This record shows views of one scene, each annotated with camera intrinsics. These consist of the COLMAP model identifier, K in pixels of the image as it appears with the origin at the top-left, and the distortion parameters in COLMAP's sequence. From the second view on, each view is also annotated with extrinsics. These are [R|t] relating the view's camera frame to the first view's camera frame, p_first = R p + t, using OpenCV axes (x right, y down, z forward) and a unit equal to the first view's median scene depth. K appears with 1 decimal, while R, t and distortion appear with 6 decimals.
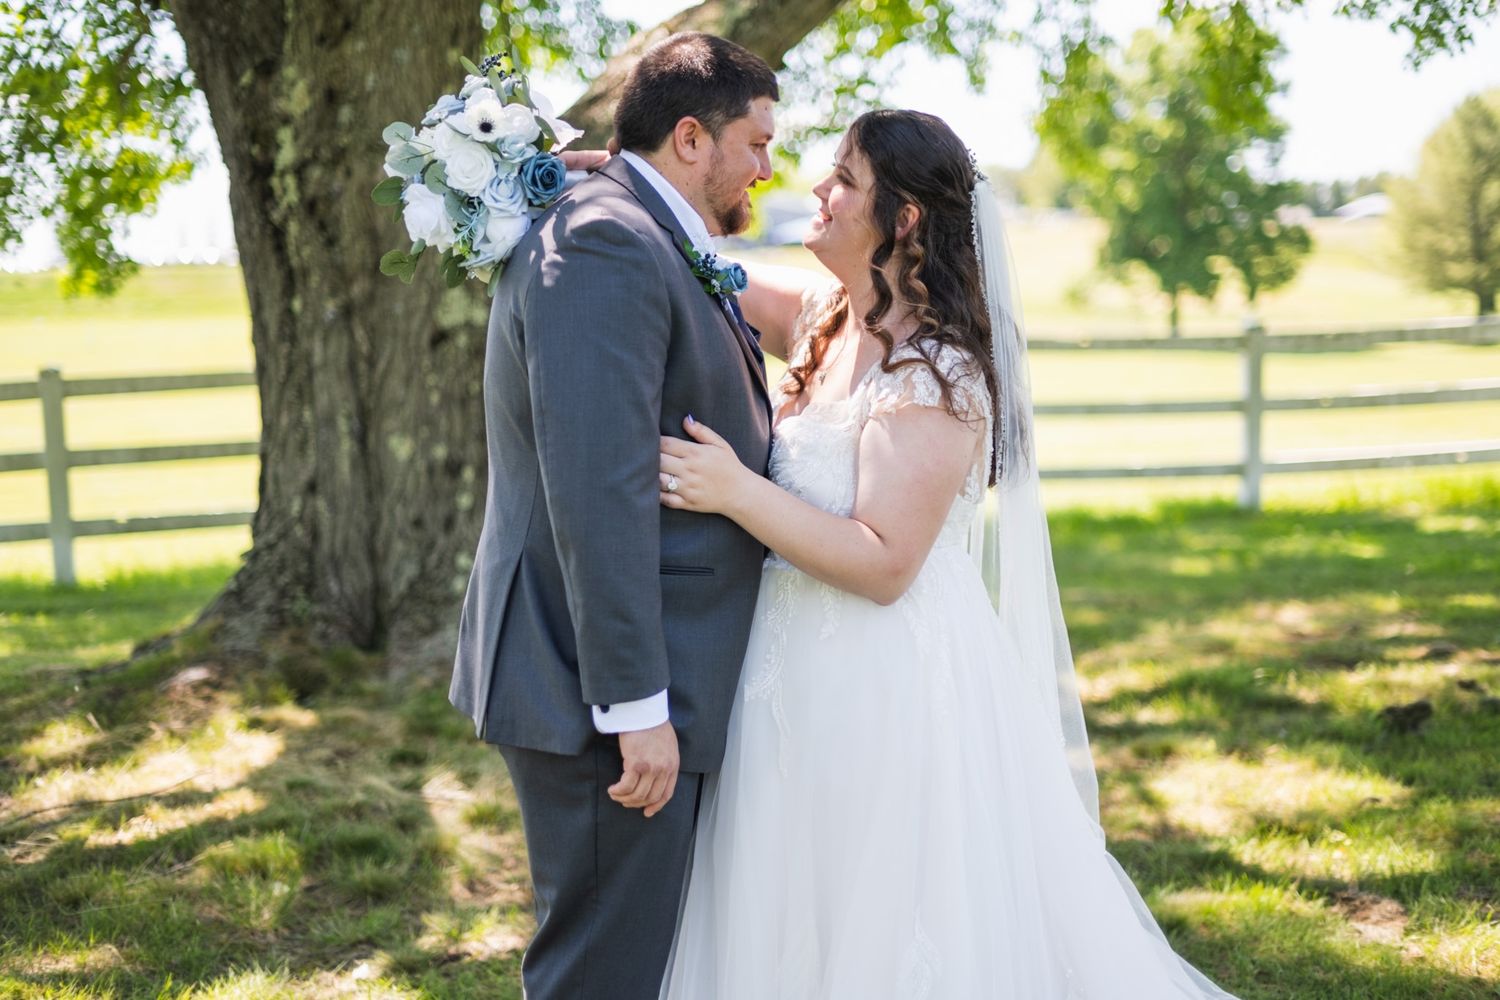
lens RADIAL K [[2099.1, 0, 750.0], [0, 2099.1, 500.0], [0, 0, 1]] dist [0.013885, 0.065701]
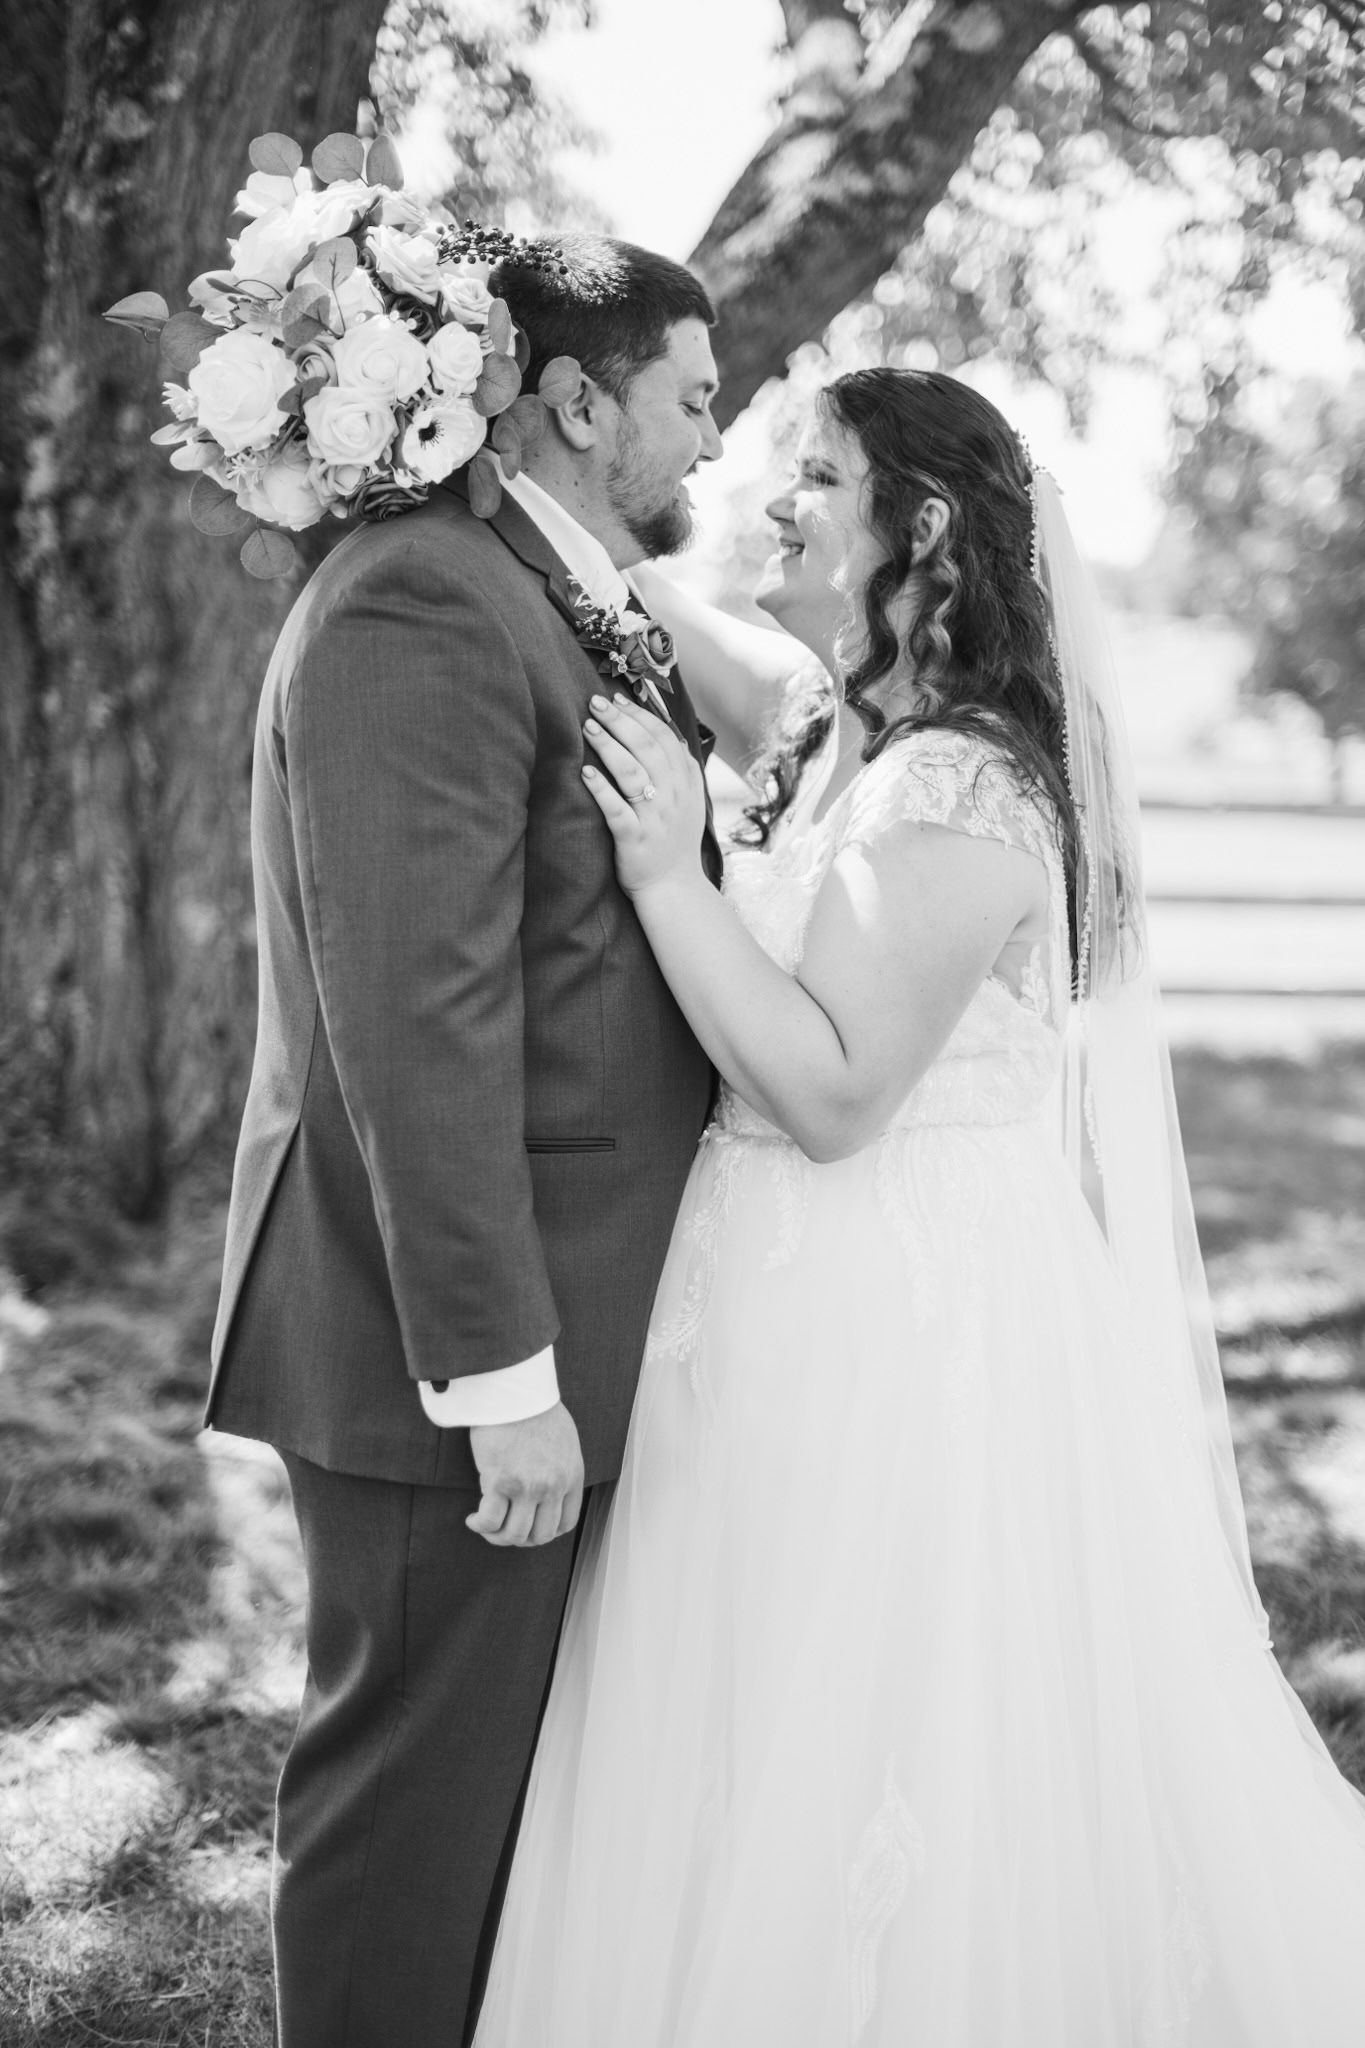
lens RADIAL K [[2866.0, 0, 682.5], [0, 2866.0, 1024.0], [0, 0, 1]] dist [0.013885, 0.065701]
pose [[0.999148, 0.035027, -0.021840, 0.009800], [-0.034867, 0.999362, 0.007701, -0.004647], [0.022096, -0.006933, 0.999732, 0.088622]]
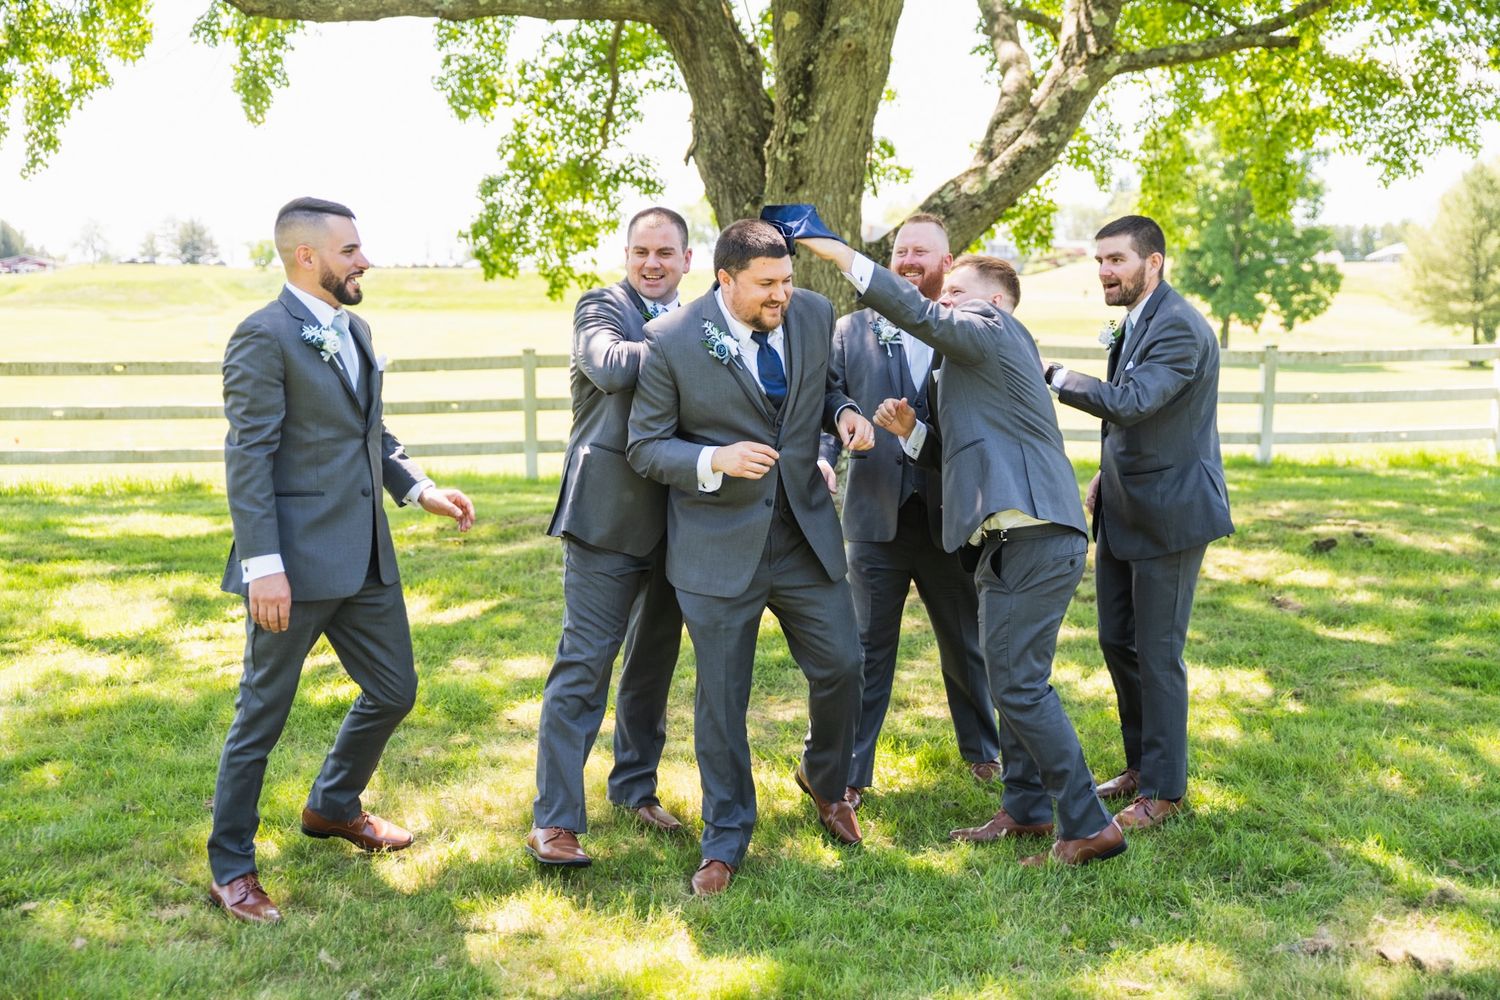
lens RADIAL K [[1883.6, 0, 750.0], [0, 1883.6, 500.0], [0, 0, 1]] dist [0.003746, 0.434631]
pose [[0.998188, 0.039048, -0.045781, -0.143120], [-0.038658, 0.999209, 0.009377, 0.058175], [0.046111, -0.007590, 0.998907, -0.766793]]
